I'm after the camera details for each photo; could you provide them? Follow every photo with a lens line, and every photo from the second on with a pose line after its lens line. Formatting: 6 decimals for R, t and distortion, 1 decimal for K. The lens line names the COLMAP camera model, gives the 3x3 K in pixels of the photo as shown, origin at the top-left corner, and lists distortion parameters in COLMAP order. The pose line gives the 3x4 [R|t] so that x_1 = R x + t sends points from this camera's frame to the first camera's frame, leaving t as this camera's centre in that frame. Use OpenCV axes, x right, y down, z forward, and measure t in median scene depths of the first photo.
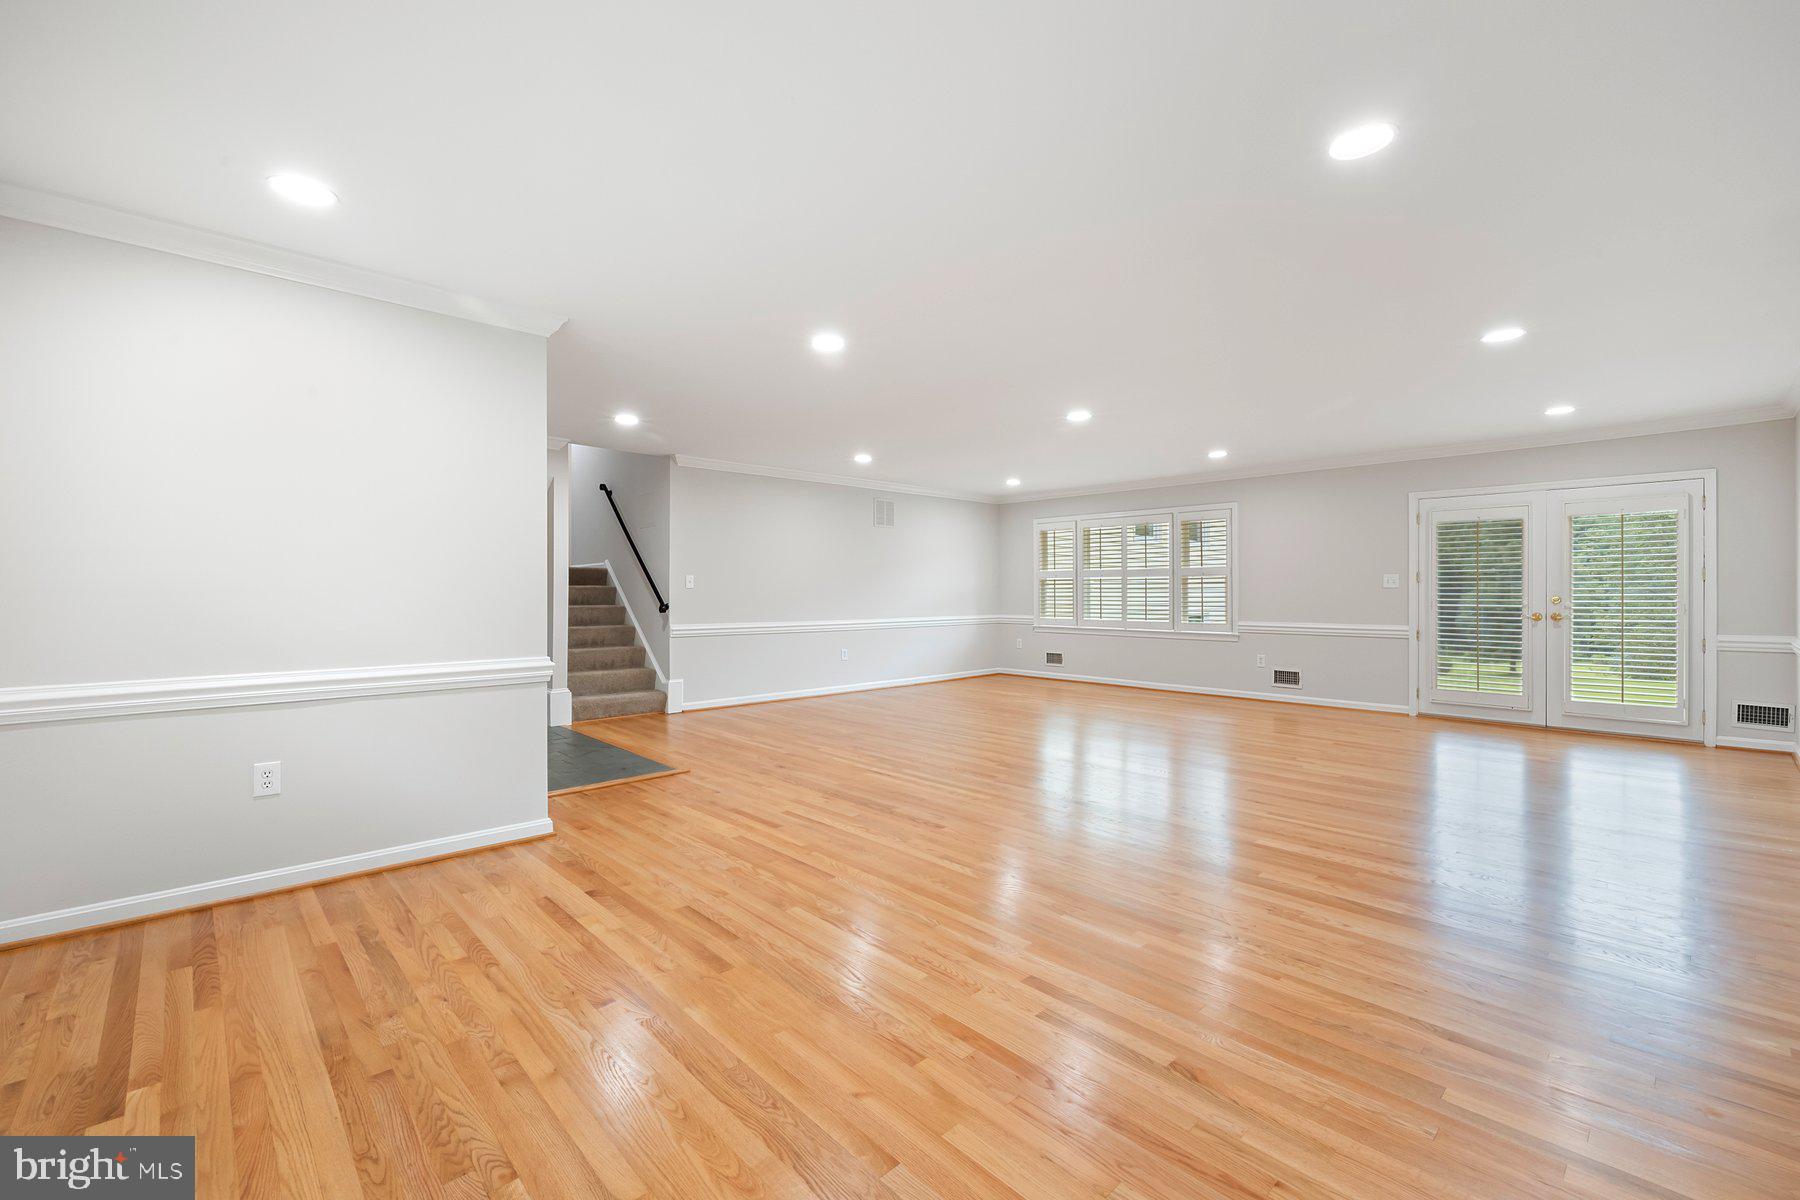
lens RADIAL K [[755.8, 0, 891.2], [0, 755.8, 595.3], [0, 0, 1]] dist [0.000242, -0.000199]
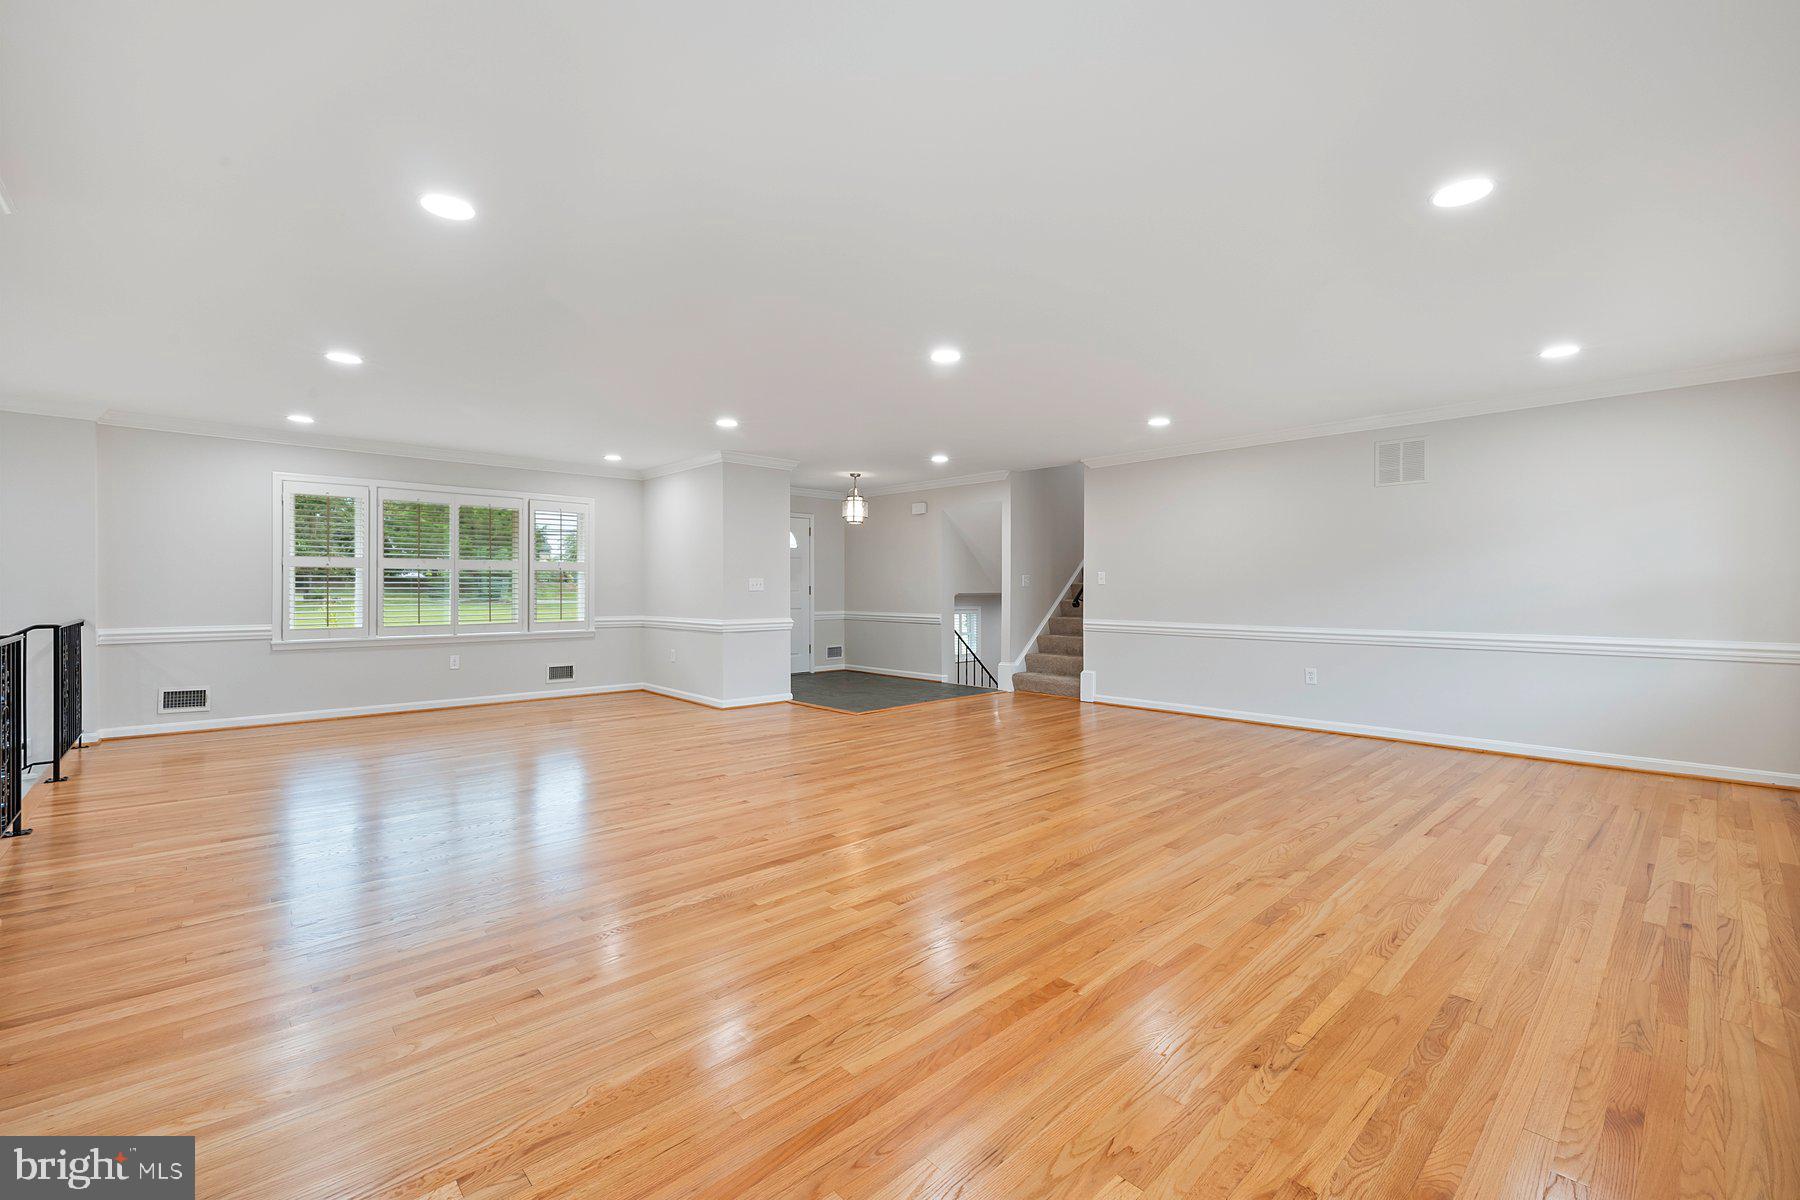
lens RADIAL K [[755.8, 0, 891.2], [0, 755.8, 595.3], [0, 0, 1]] dist [0.000242, -0.000199]
pose [[-0.008021, 0.009341, -0.999924, 0.949742], [-0.005897, 0.999939, 0.009388, -0.003261], [0.999950, 0.005972, -0.007966, 0.901489]]
